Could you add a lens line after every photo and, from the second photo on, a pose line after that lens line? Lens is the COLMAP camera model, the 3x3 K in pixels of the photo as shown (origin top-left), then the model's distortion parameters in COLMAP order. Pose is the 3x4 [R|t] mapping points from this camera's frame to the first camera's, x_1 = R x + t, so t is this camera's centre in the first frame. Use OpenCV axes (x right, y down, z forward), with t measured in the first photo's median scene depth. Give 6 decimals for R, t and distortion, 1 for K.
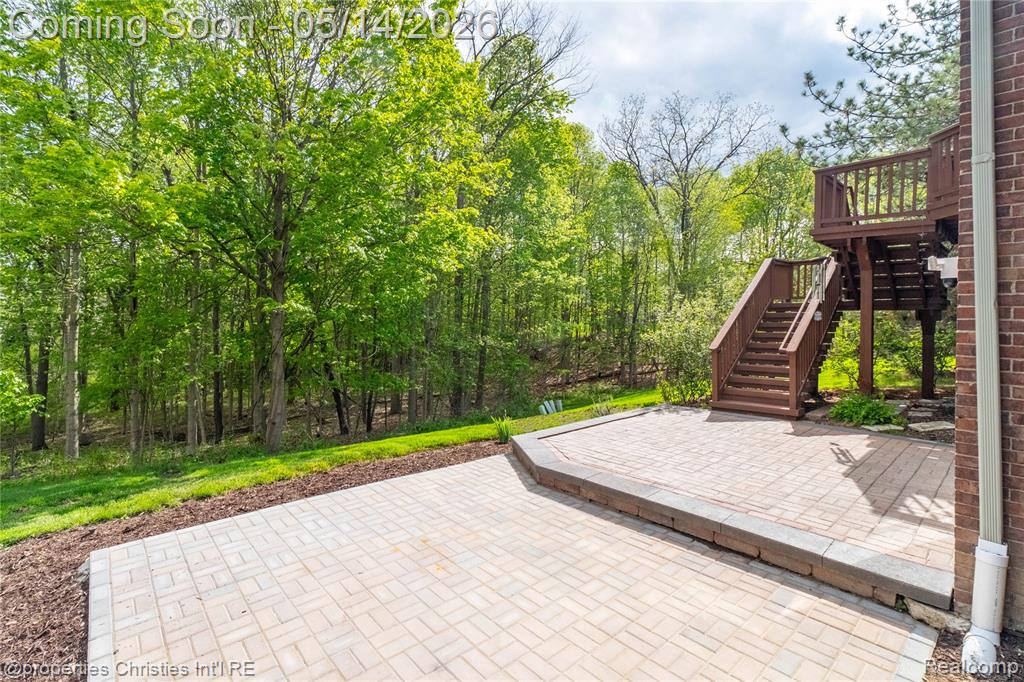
lens RADIAL K [[449.4, 0, 512.6], [0, 449.4, 331.8], [0, 0, 1]] dist [0.003511, 0.000299]
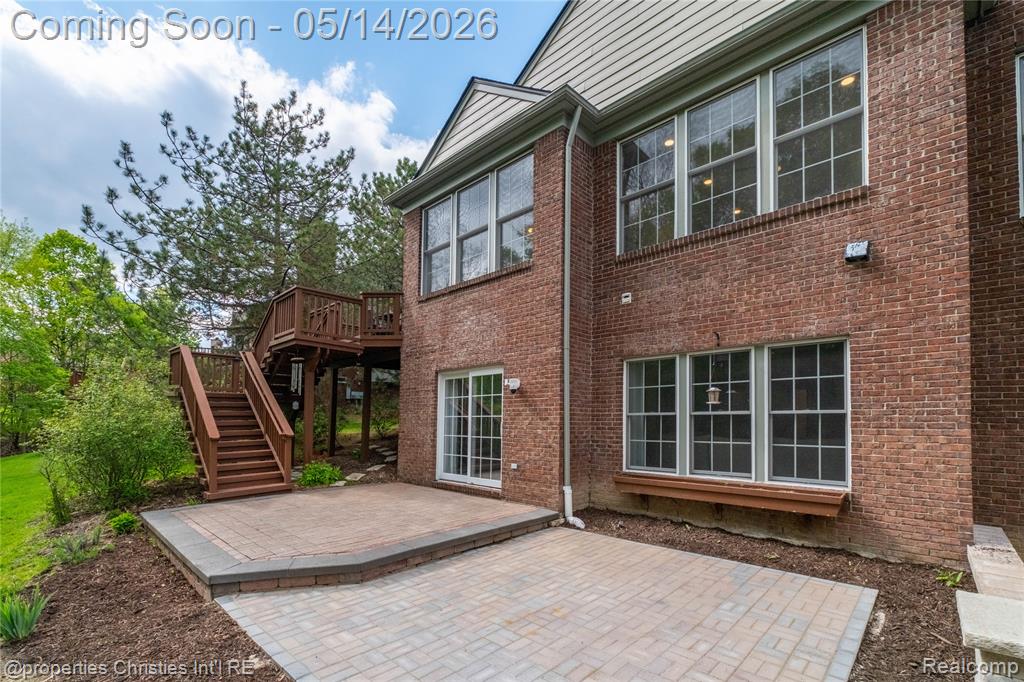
lens RADIAL K [[449.4, 0, 514.0], [0, 449.4, 342.4], [0, 0, 1]] dist [0.003511, 0.000299]
pose [[-0.079879, 0.163130, 0.983366, -1.213149], [0.013718, 0.986605, -0.162553, 0.041764], [-0.996710, 0.000506, -0.081047, 1.067084]]
